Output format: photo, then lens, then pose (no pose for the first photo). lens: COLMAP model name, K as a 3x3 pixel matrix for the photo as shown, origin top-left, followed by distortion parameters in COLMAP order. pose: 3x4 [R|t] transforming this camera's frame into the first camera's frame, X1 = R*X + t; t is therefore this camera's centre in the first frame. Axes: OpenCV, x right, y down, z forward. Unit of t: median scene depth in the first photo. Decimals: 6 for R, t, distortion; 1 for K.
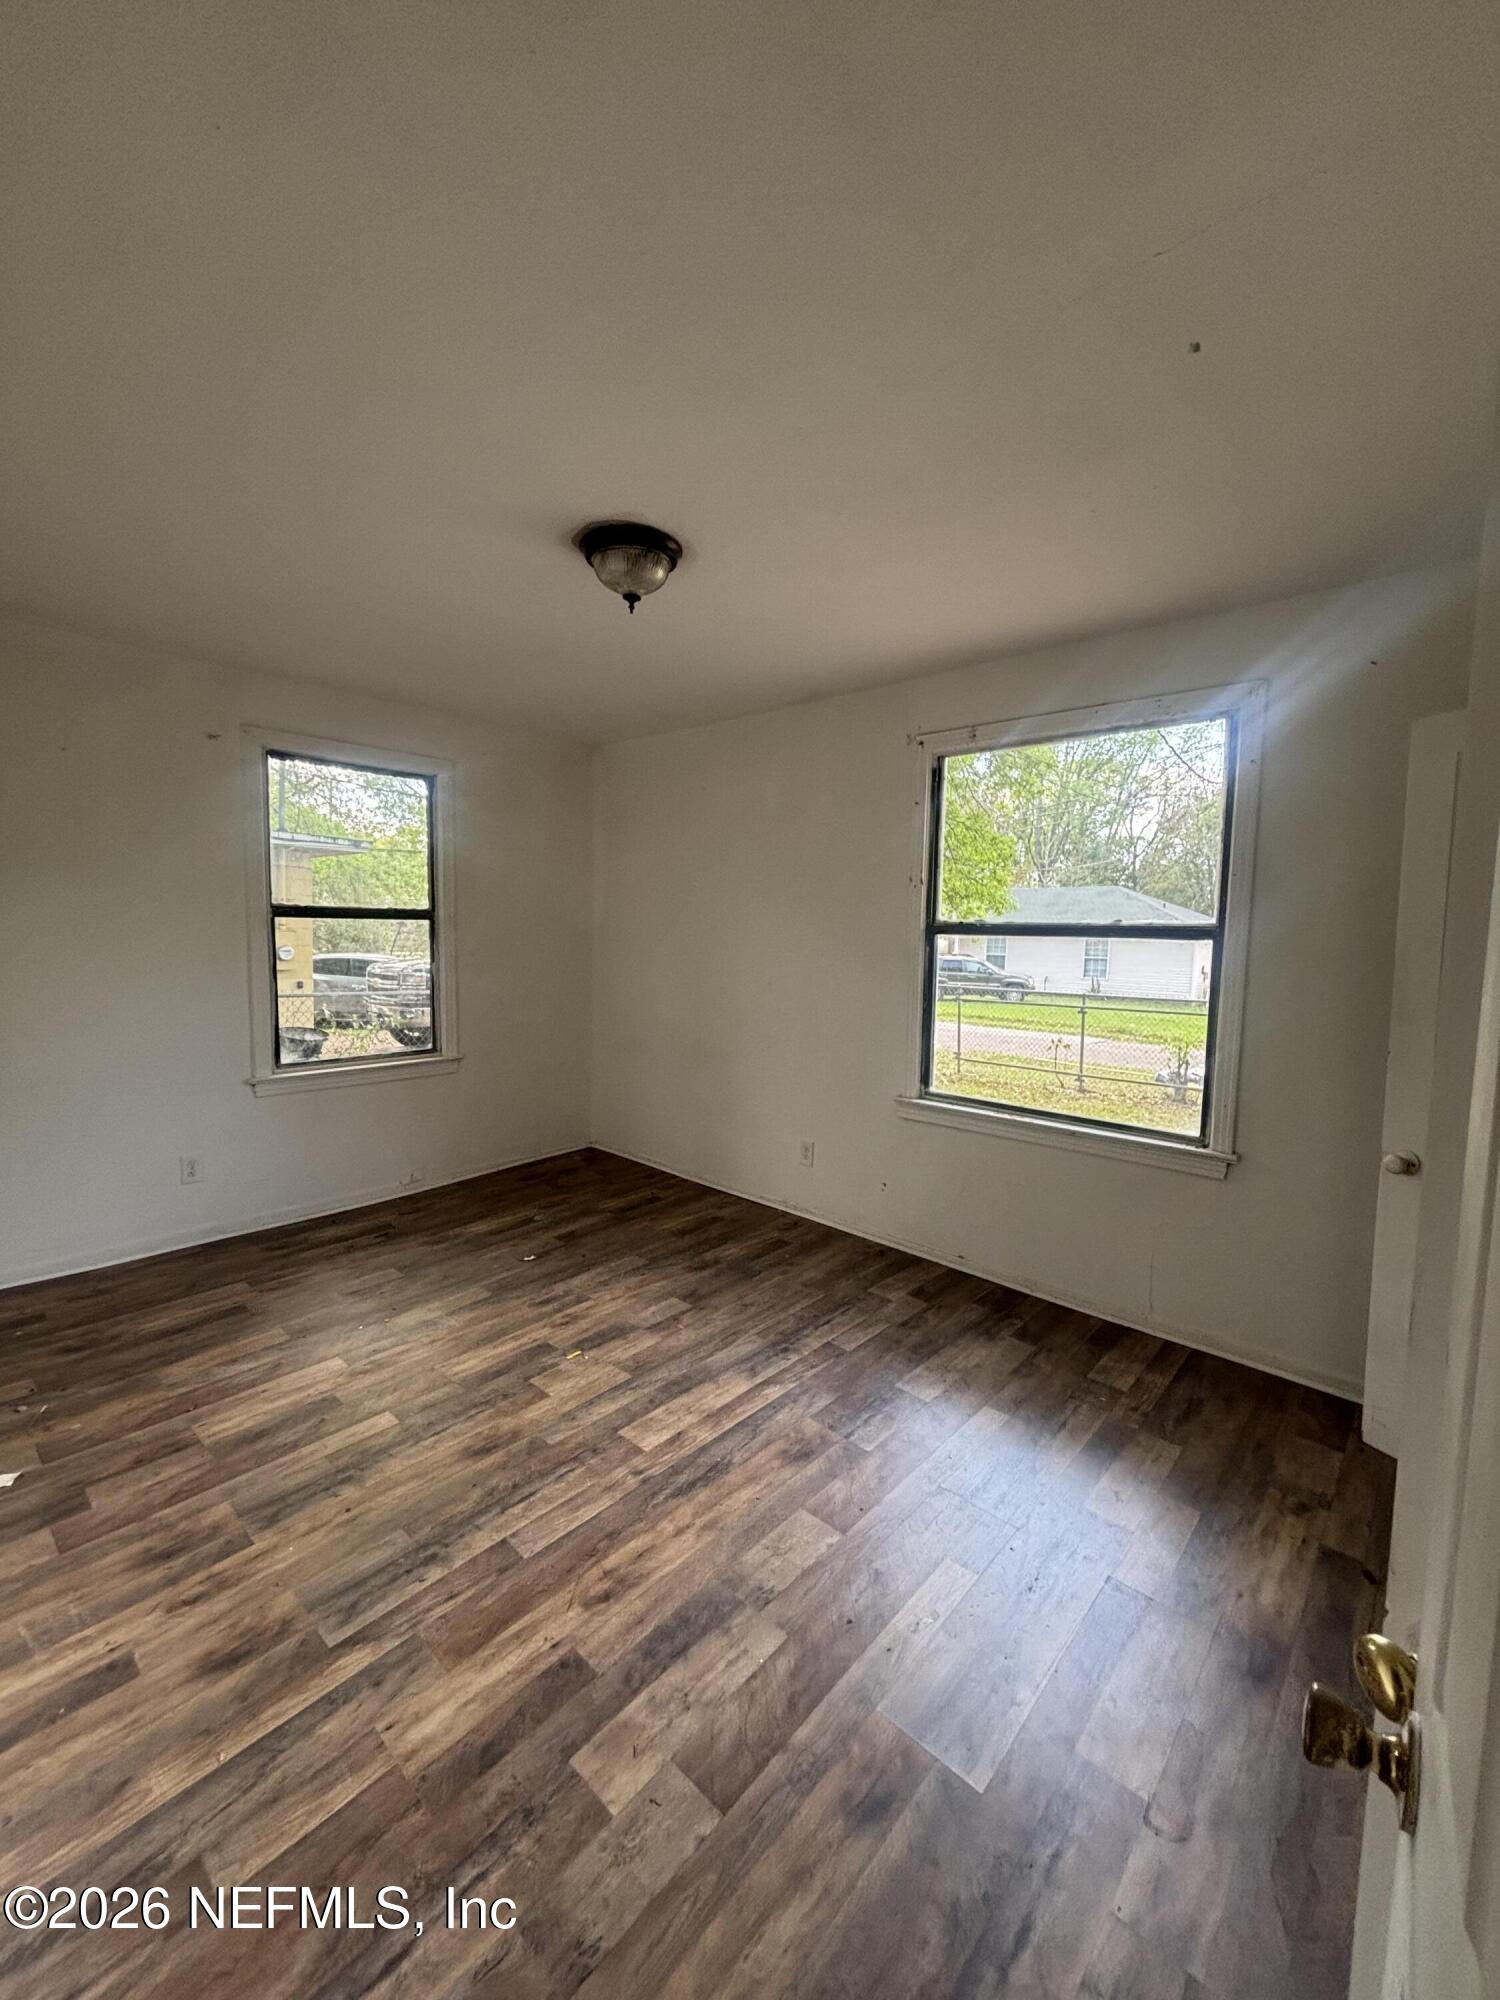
lens RADIAL K [[809.8, 0, 750.0], [0, 809.8, 1000.0], [0, 0, 1]] dist [-0.001138, -0.000061]
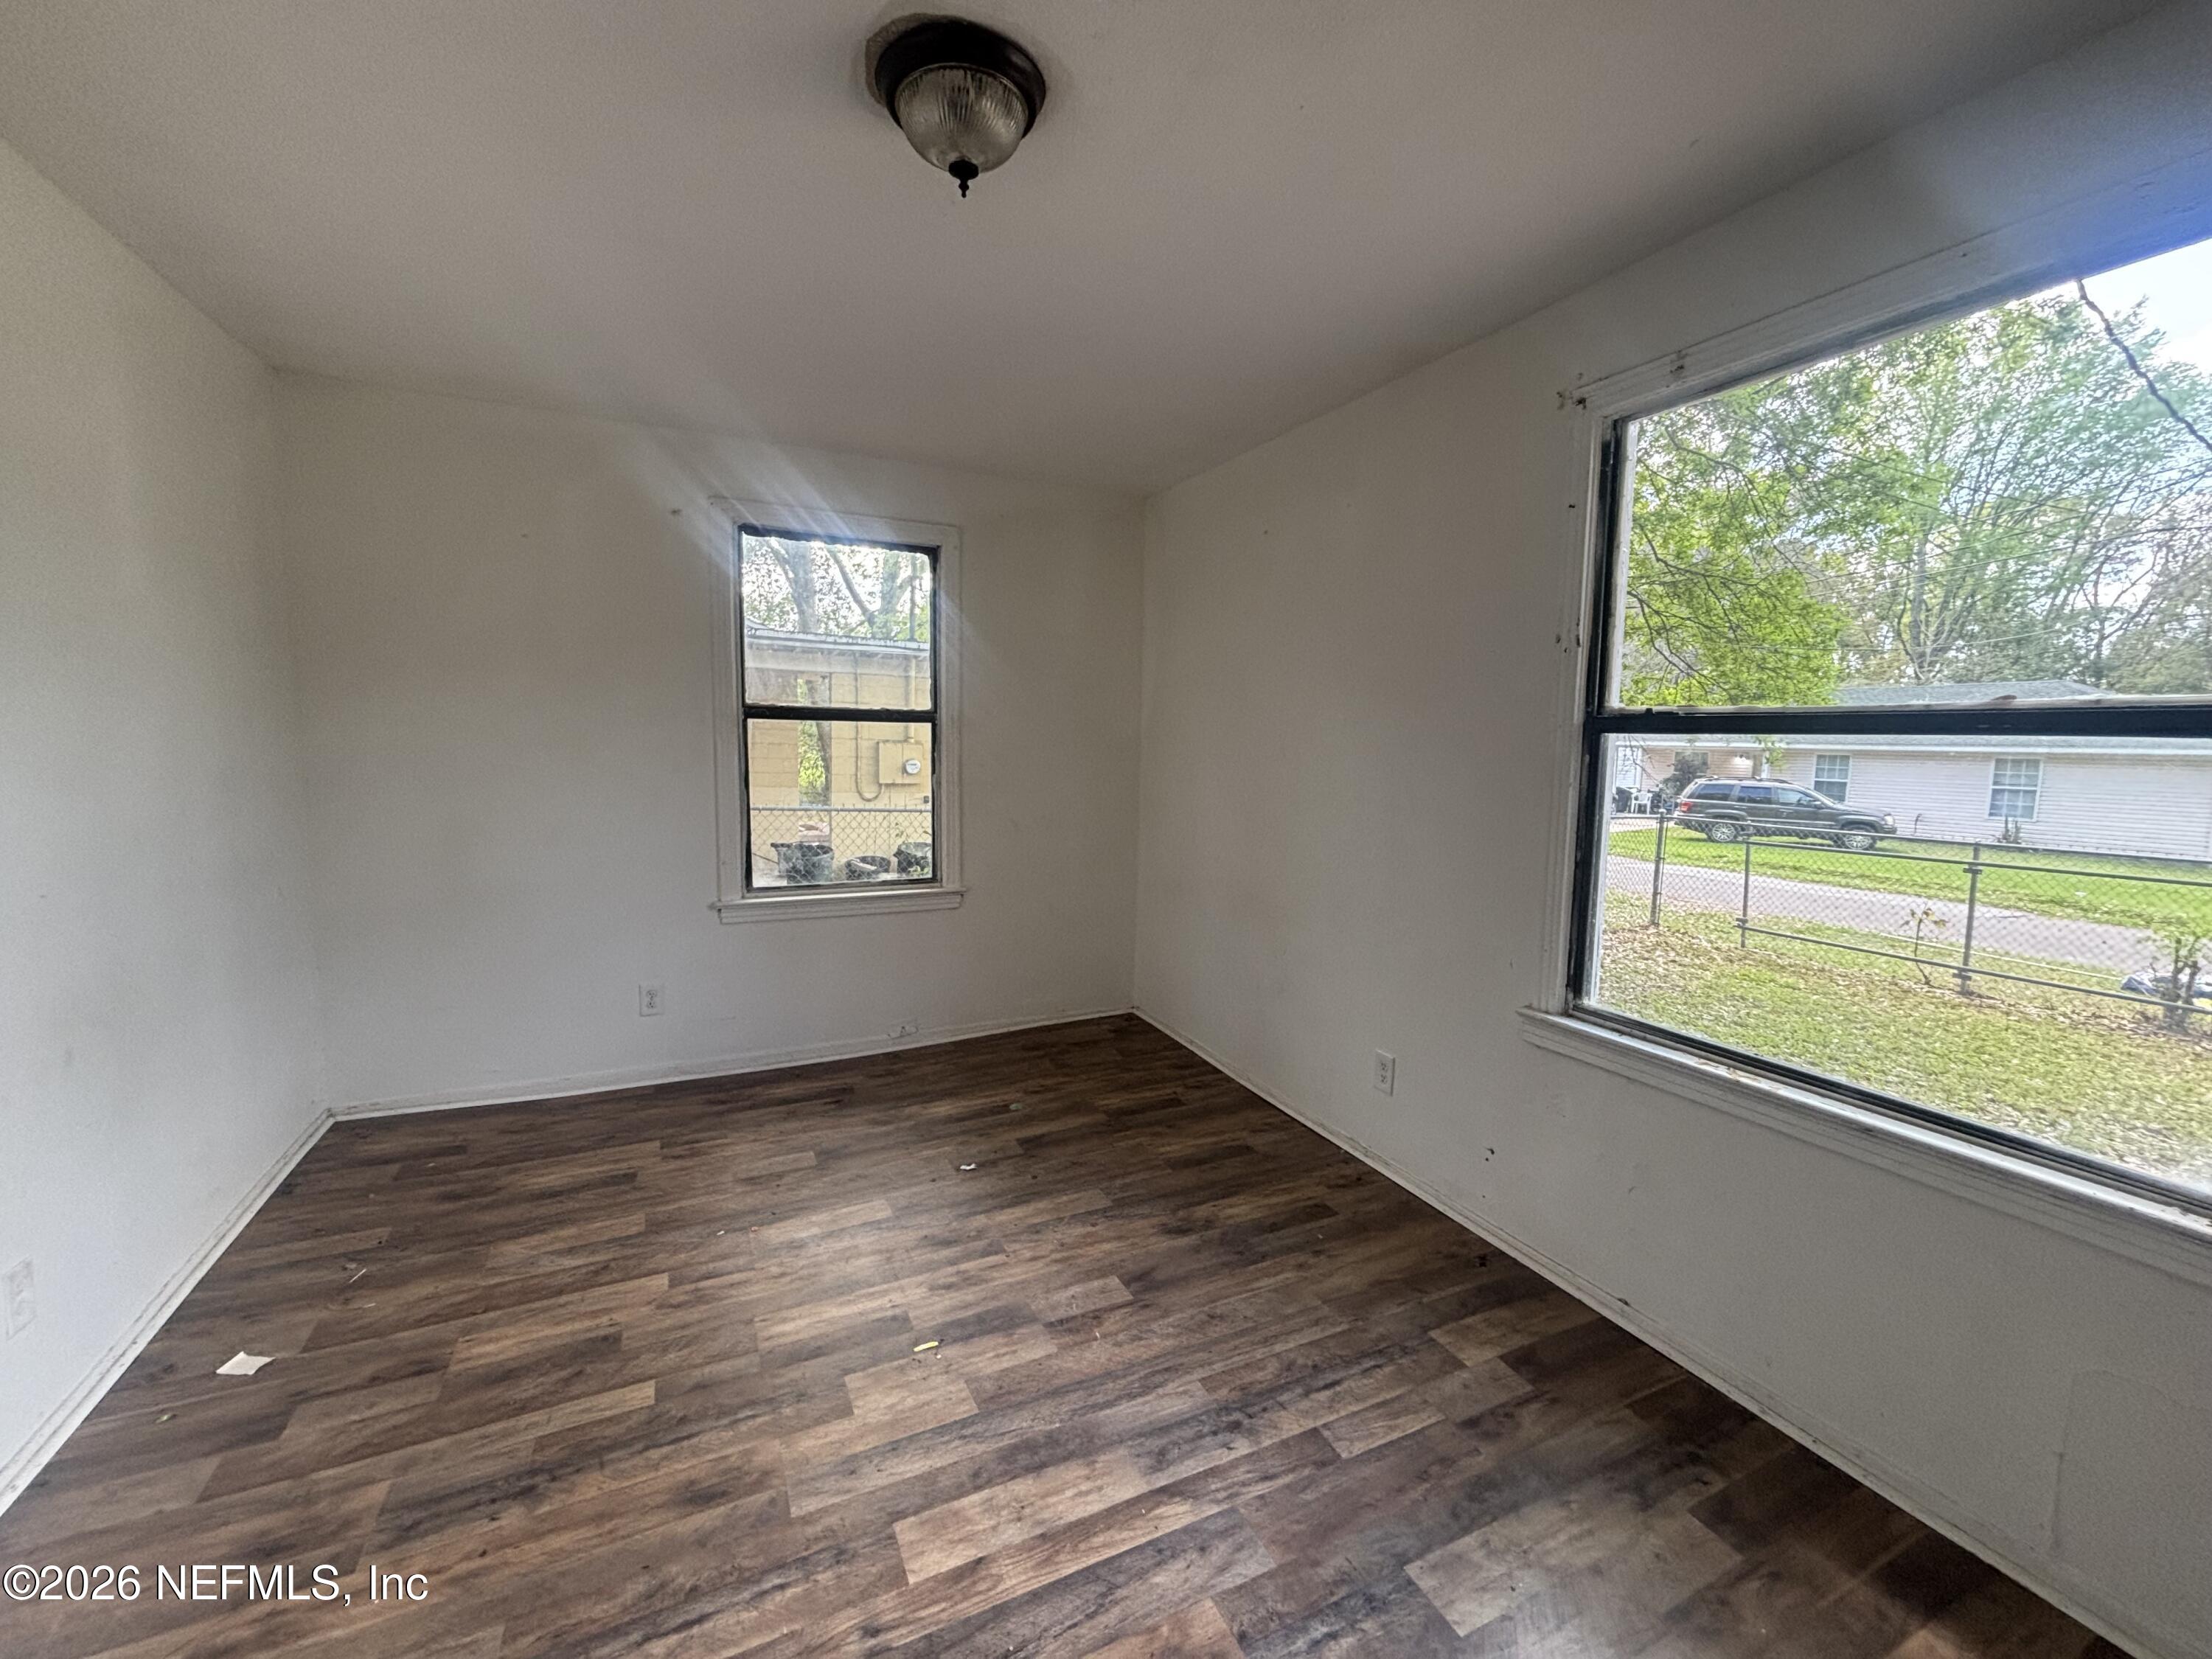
lens RADIAL K [[895.7, 0, 1106.0], [0, 895.7, 829.5], [0, 0, 1]] dist [-0.001138, -0.000061]
pose [[0.923907, 0.036353, -0.380887, 0.171520], [-0.034434, 0.999337, 0.011855, -0.009967], [0.381065, 0.002163, 0.924546, 0.318241]]
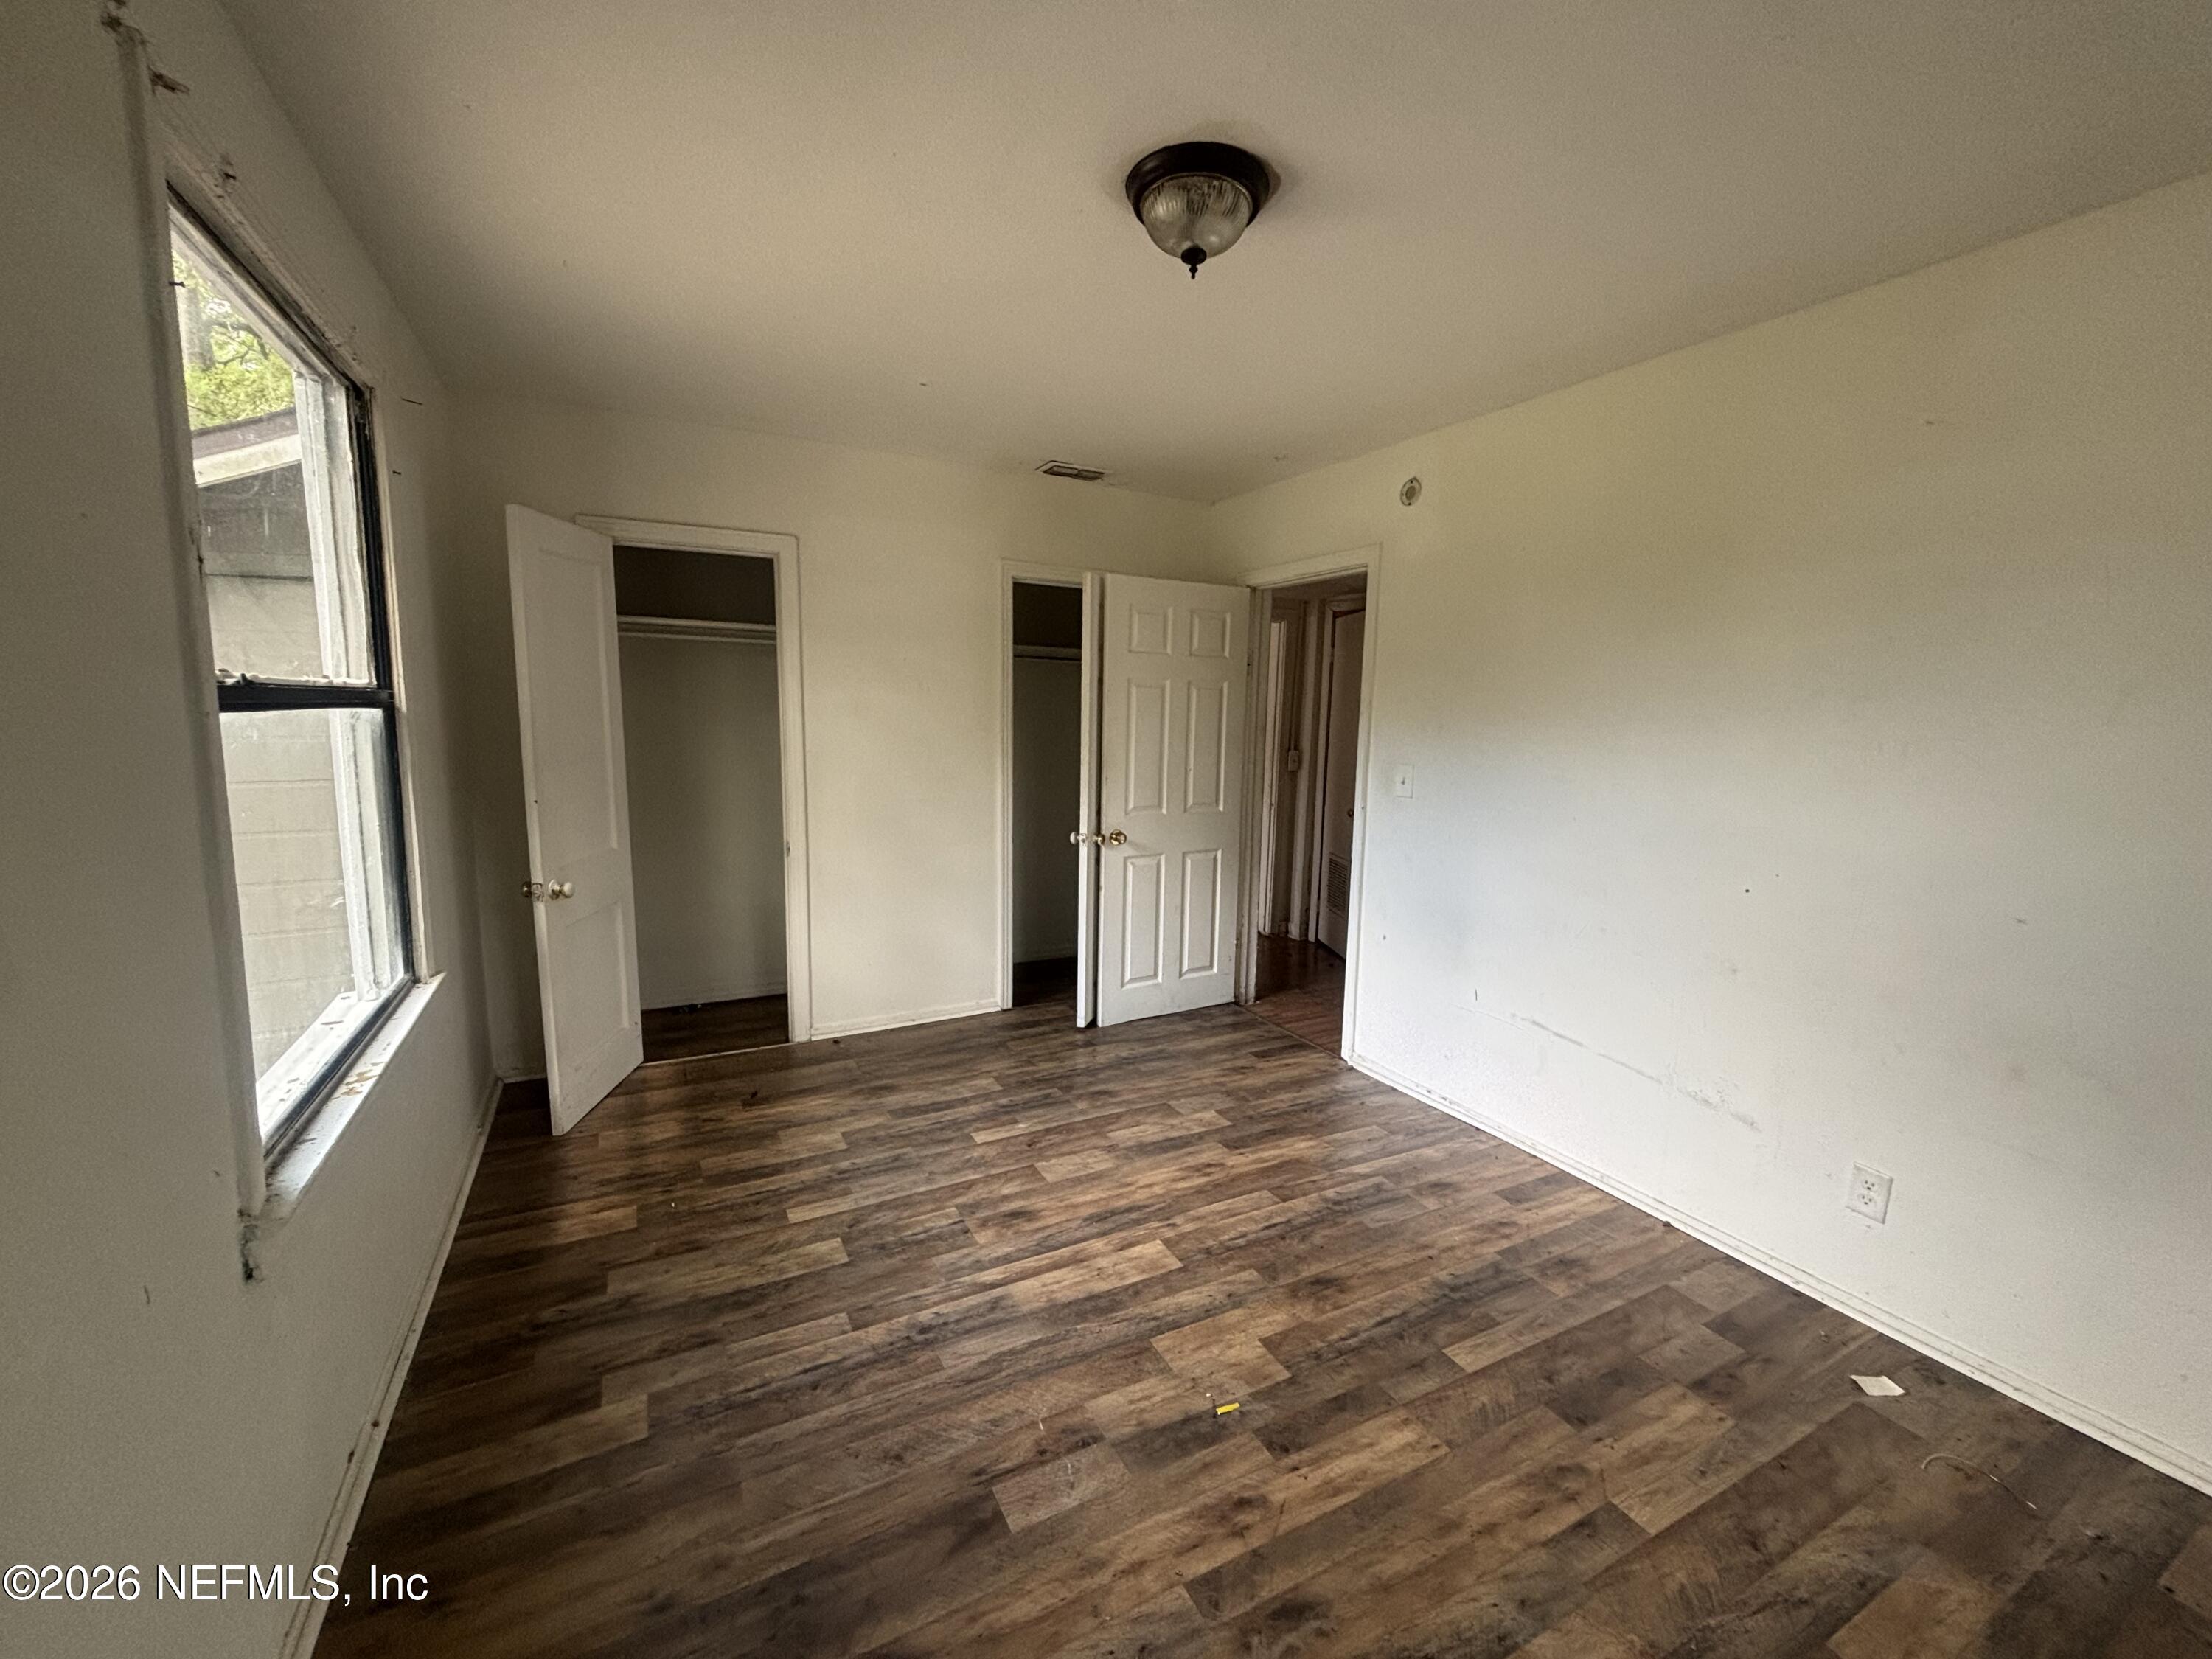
lens RADIAL K [[895.7, 0, 1106.0], [0, 895.7, 829.5], [0, 0, 1]] dist [-0.001138, -0.000061]
pose [[-0.936724, -0.086448, 0.339227, -0.288655], [-0.008051, 0.974093, 0.226004, -0.139178], [-0.349976, 0.208972, -0.913153, 1.394169]]
